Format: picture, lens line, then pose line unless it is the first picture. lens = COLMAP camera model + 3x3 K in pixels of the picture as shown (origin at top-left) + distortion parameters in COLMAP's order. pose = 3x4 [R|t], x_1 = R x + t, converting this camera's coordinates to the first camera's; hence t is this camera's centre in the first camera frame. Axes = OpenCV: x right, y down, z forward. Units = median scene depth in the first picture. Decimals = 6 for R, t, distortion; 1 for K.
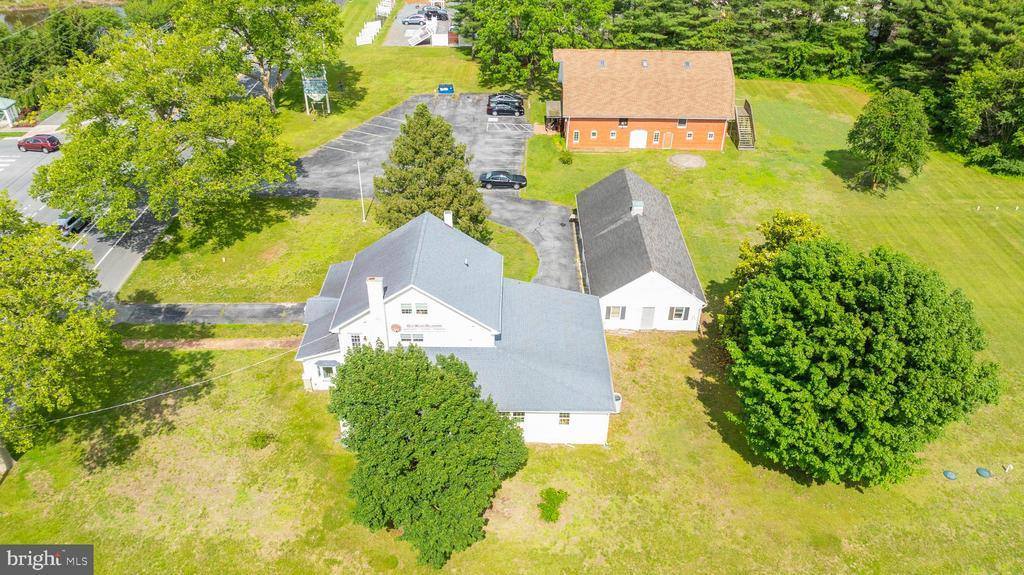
lens RADIAL K [[747.7, 0, 512.0], [0, 747.7, 287.5], [0, 0, 1]] dist [-0.019619, -0.002061]
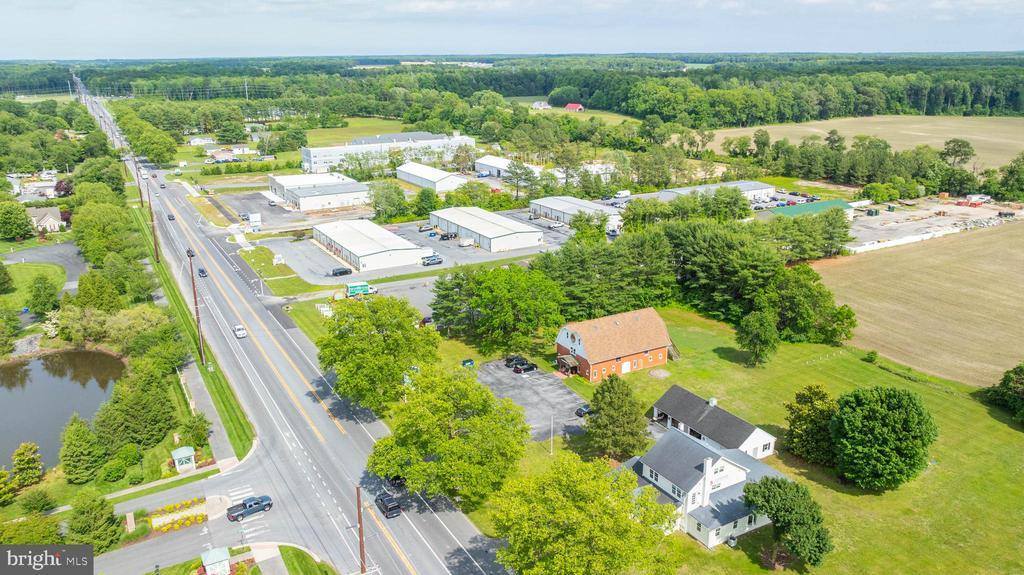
lens RADIAL K [[747.7, 0, 512.0], [0, 747.7, 287.5], [0, 0, 1]] dist [-0.019619, -0.002061]
pose [[0.866248, -0.165141, 0.471533, -0.793572], [0.291698, 0.933403, -0.208977, -0.093063], [-0.405620, 0.318571, 0.856729, -0.360071]]
